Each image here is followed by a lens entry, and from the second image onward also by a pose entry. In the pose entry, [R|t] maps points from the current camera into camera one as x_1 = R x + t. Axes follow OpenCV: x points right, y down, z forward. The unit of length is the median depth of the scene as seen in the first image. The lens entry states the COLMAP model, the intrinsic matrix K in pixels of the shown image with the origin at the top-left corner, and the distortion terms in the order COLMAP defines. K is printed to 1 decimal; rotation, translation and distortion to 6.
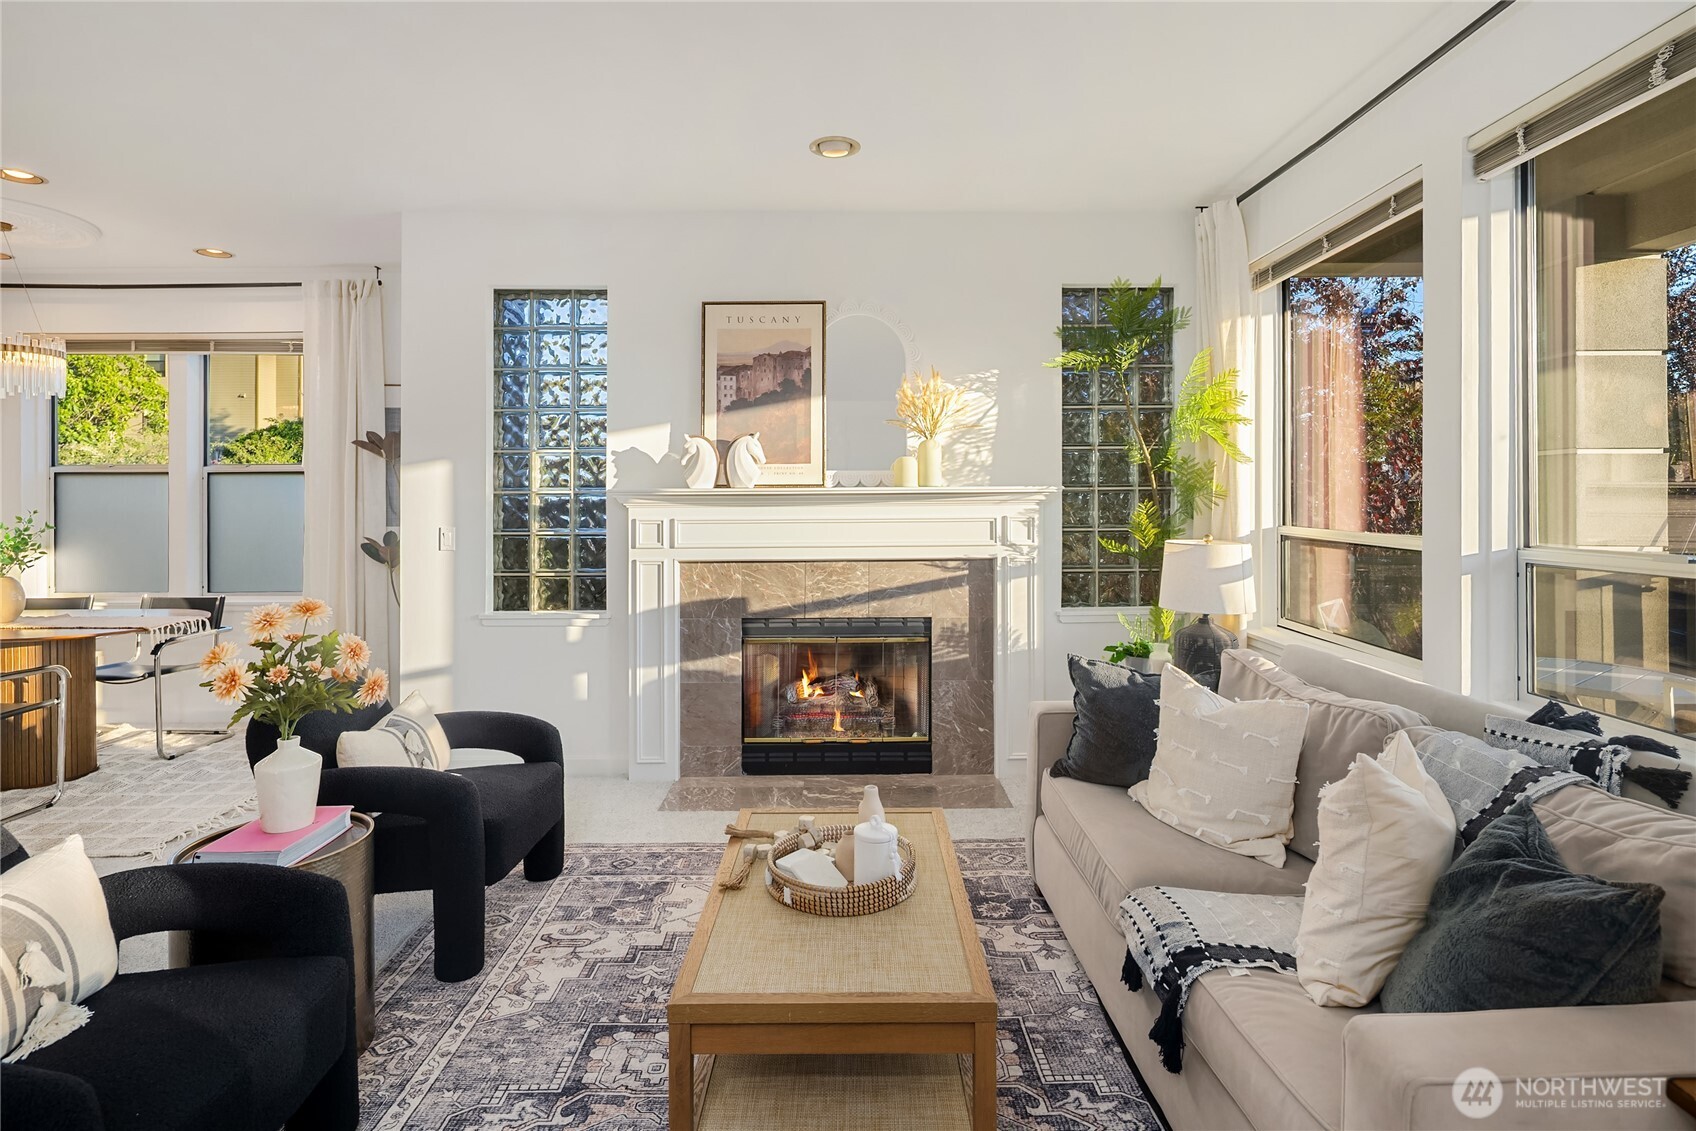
lens RADIAL K [[835.4, 0, 832.7], [0, 835.4, 490.6], [0, 0, 1]] dist [0.006690, -0.003011]
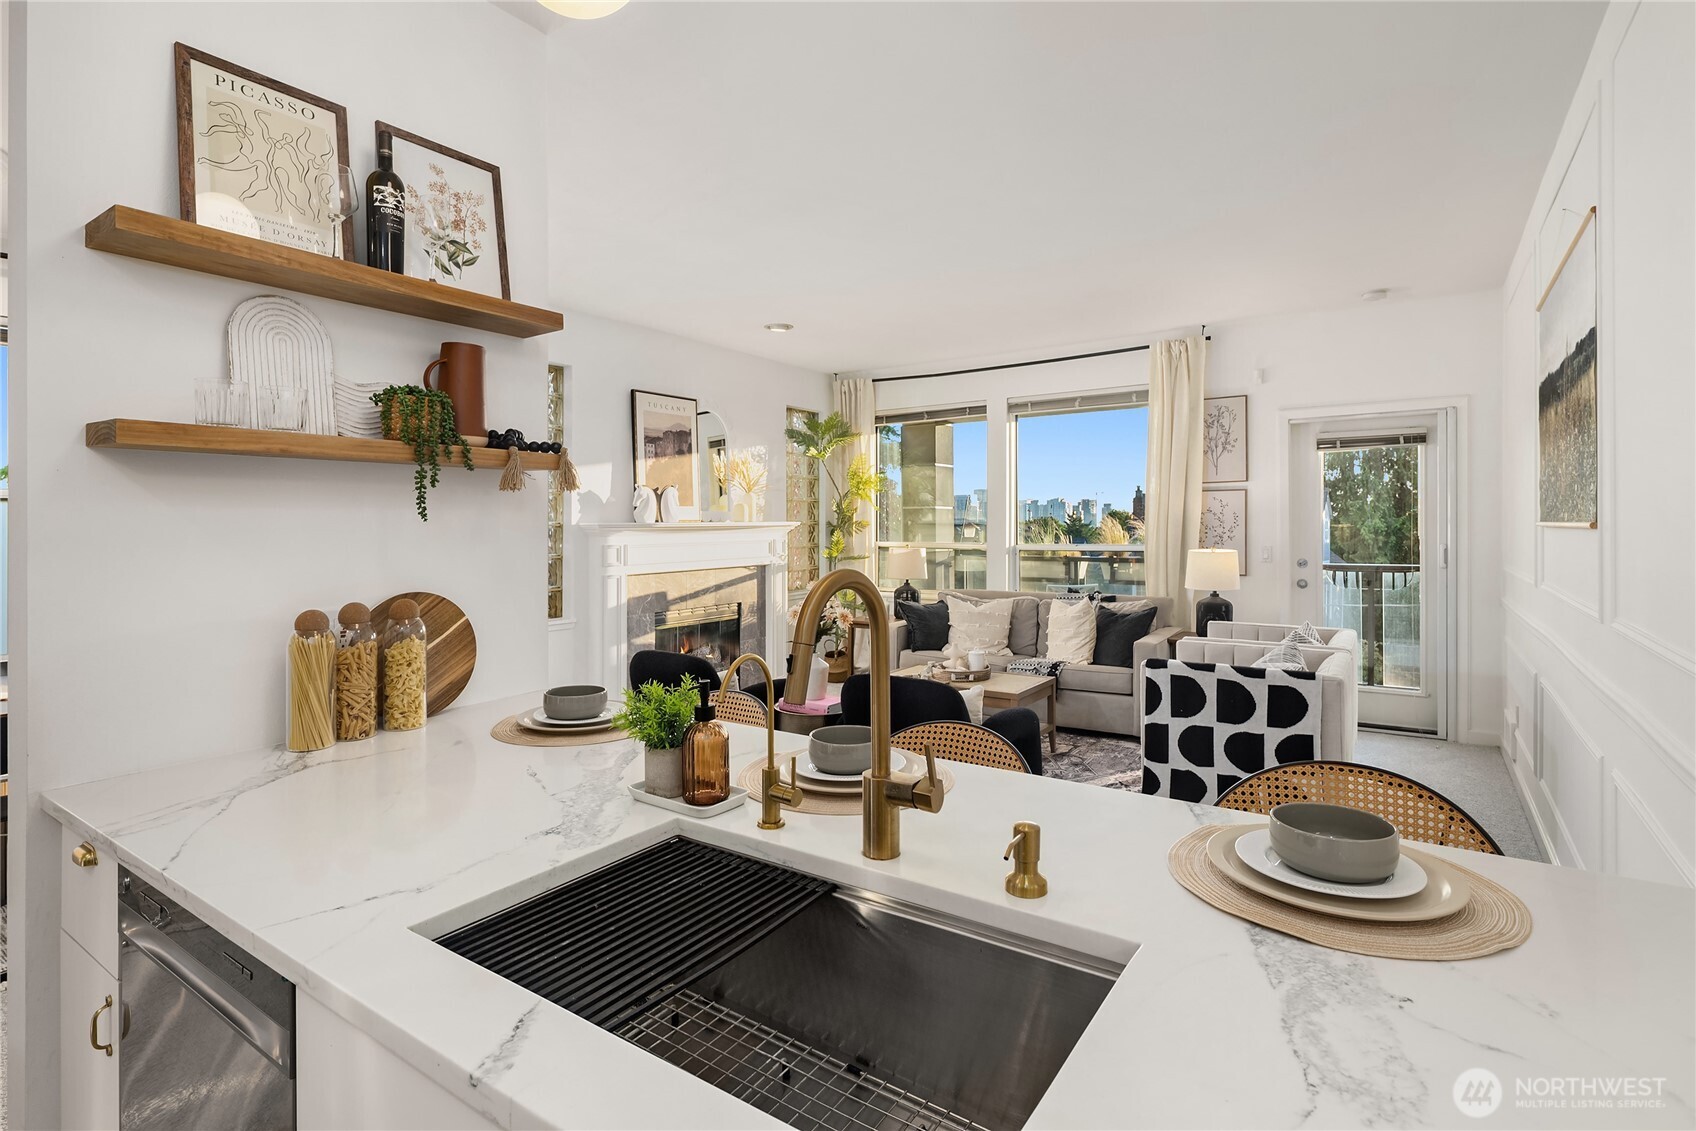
lens RADIAL K [[835.4, 0, 798.7], [0, 835.4, 530.9], [0, 0, 1]] dist [0.006690, -0.003011]
pose [[0.595266, -0.004842, 0.803514, -1.133462], [-0.001902, 0.999971, 0.007435, 0.000555], [-0.803526, -0.005954, 0.595240, -0.056889]]
